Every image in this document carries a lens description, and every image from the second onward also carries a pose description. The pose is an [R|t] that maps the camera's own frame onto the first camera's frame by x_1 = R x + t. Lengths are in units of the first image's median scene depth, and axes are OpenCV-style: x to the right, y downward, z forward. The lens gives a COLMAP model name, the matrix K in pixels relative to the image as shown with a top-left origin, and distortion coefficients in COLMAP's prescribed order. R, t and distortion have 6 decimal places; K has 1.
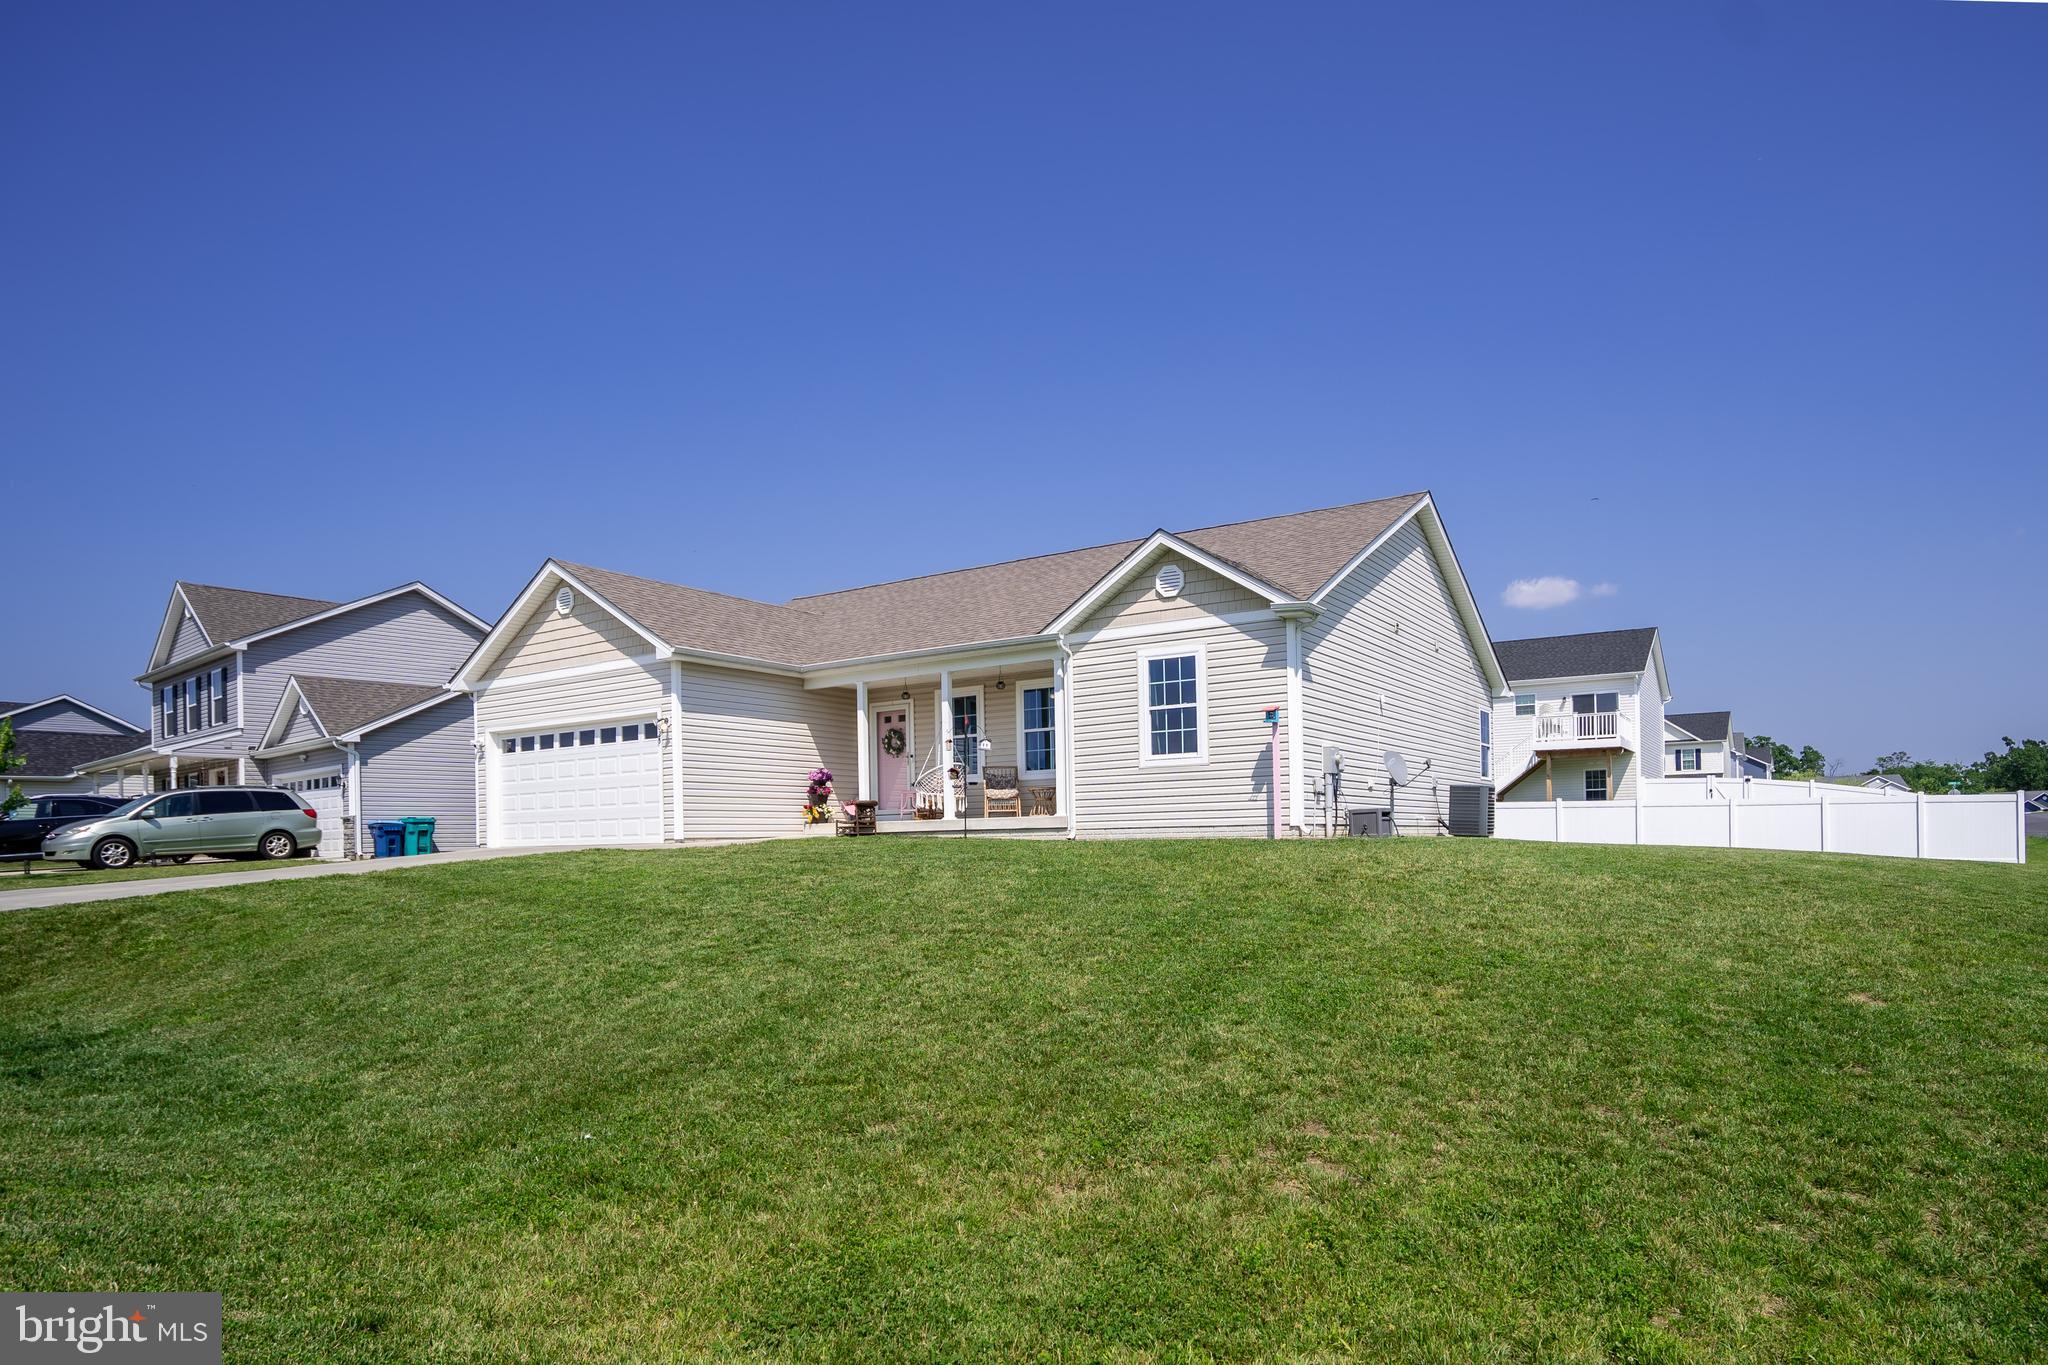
lens RADIAL K [[1108.3, 0, 1141.8], [0, 1108.3, 778.9], [0, 0, 1]] dist [-0.024720, 0.001645]
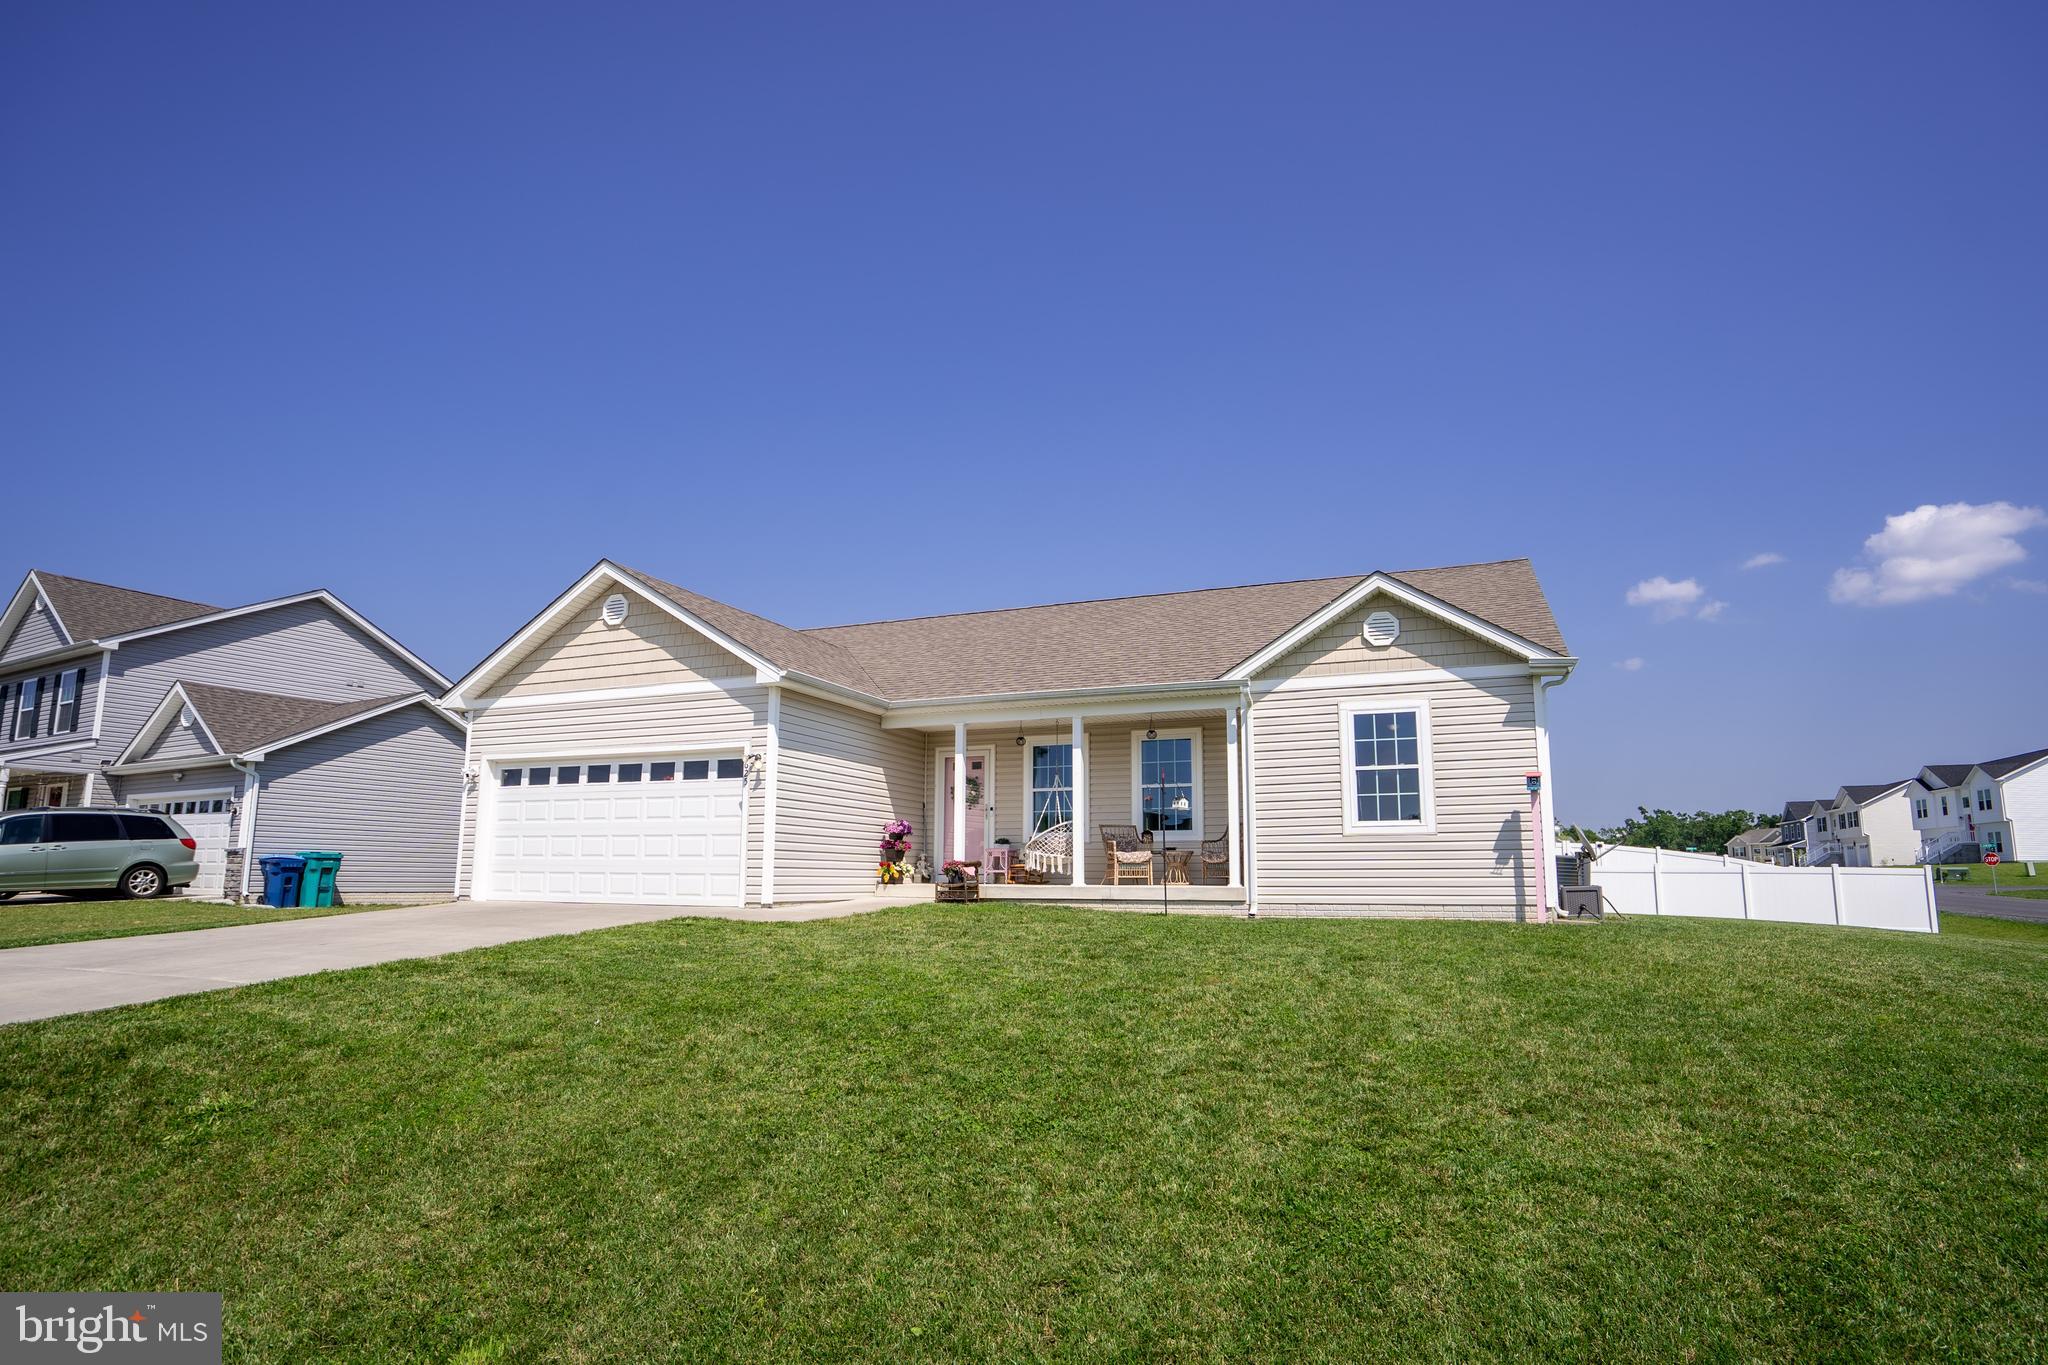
lens RADIAL K [[985.8, 0, 1051.8], [0, 985.8, 695.4], [0, 0, 1]] dist [-0.061519, 0.024207]
pose [[0.987242, 0.052570, 0.150300, -0.316297], [-0.032414, 0.990513, -0.133538, -0.007737], [-0.155895, 0.126963, 0.979580, 0.233044]]
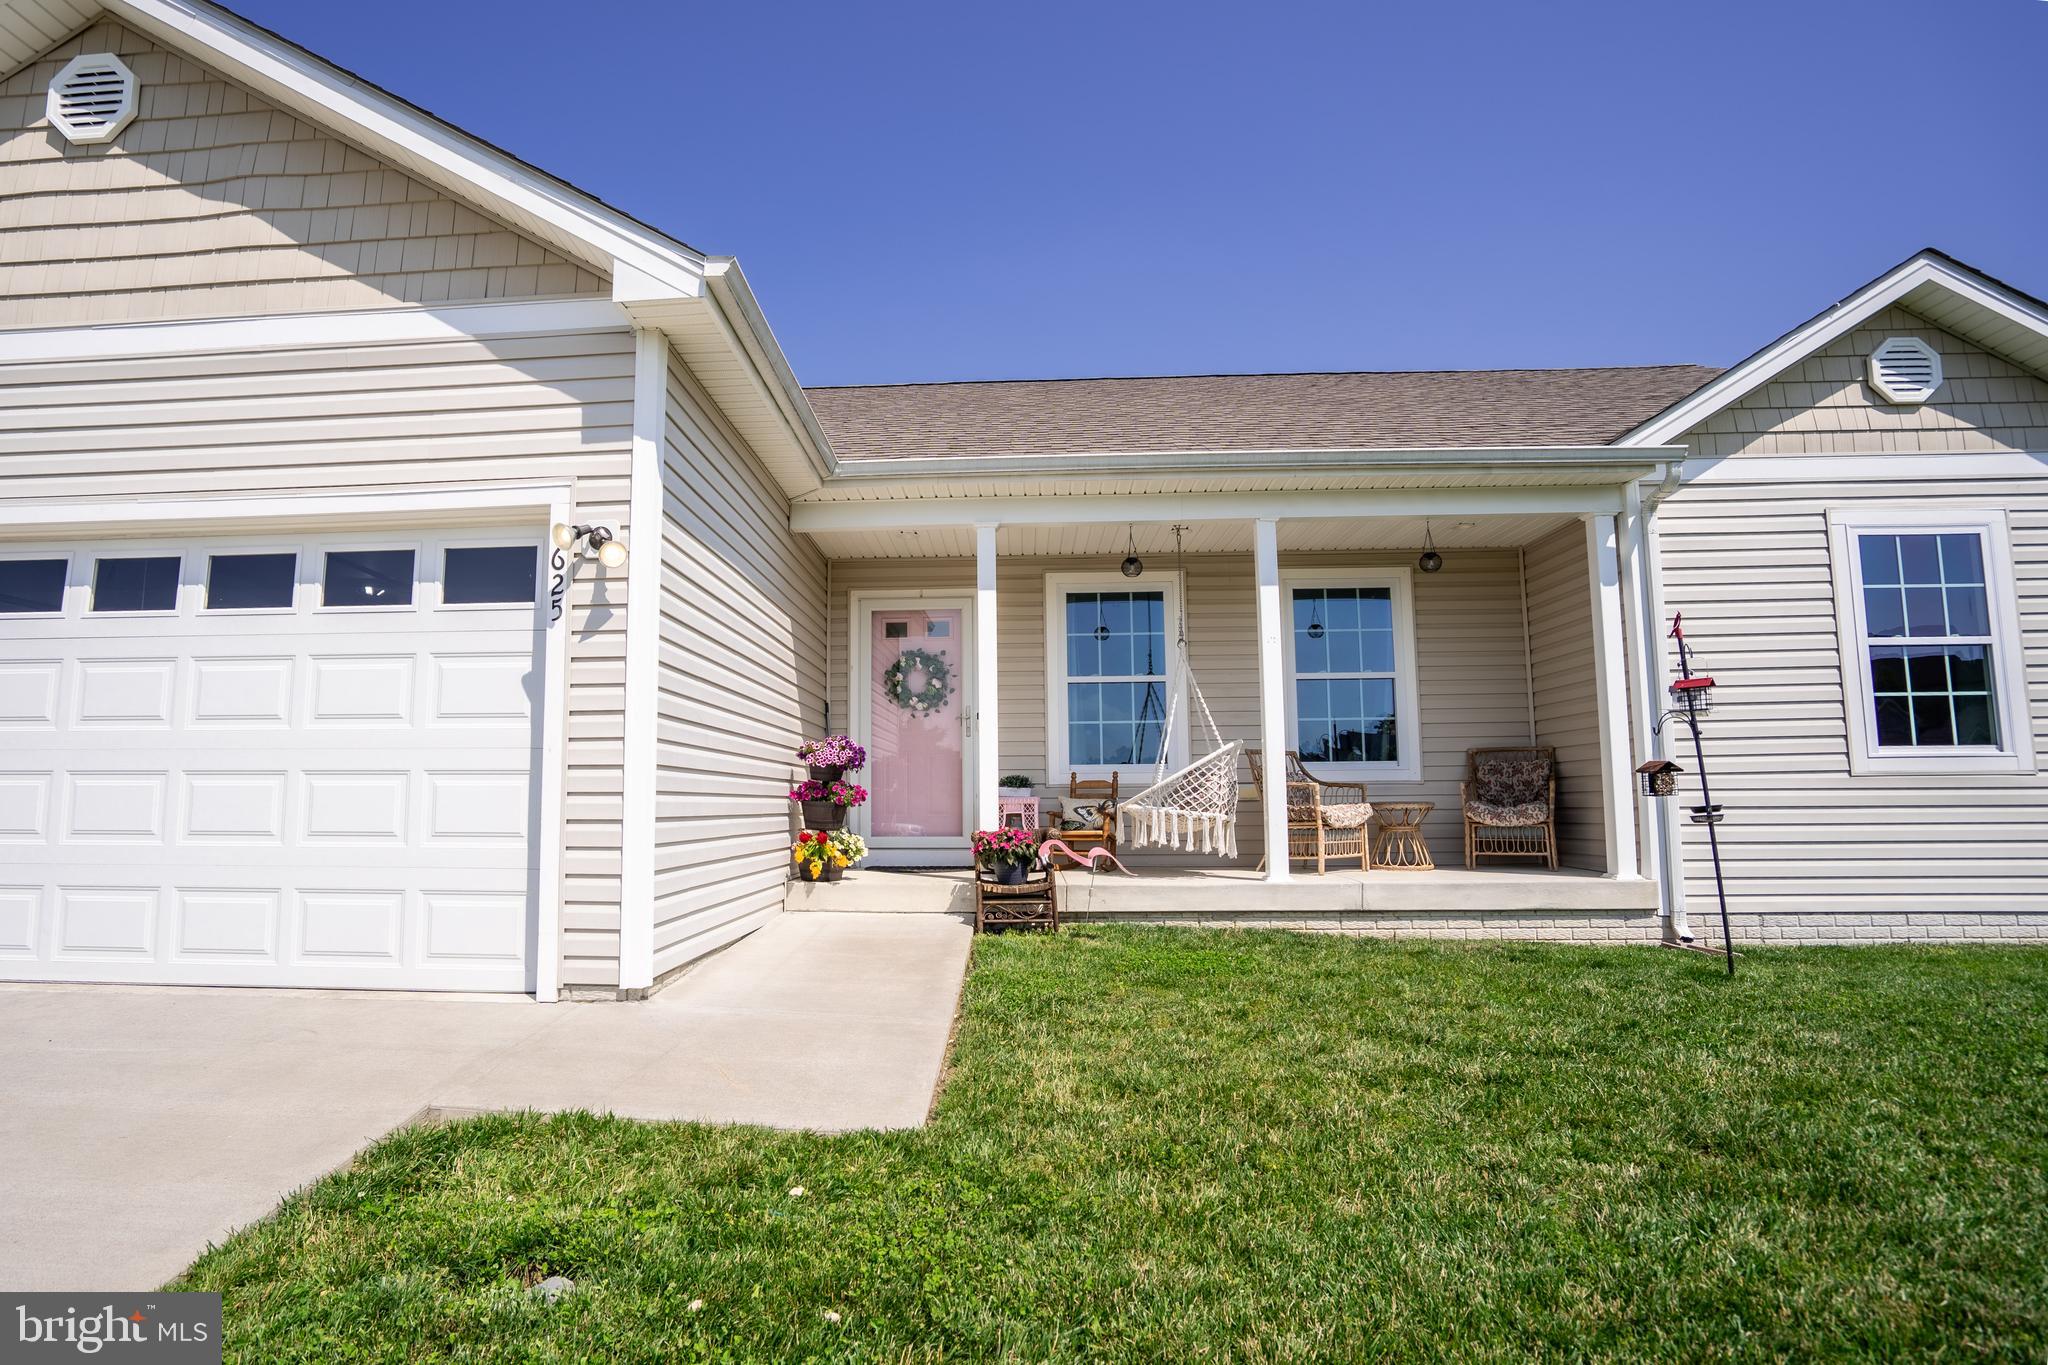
lens RADIAL K [[1019.7, 0, 920.0], [0, 1019.7, 673.6], [0, 0, 1]] dist [-0.047155, 0.014065]
pose [[0.901413, 0.073344, 0.426702, -0.449437], [-0.038686, 0.995249, -0.089343, -0.000479], [-0.431228, 0.064028, 0.899968, 0.721044]]
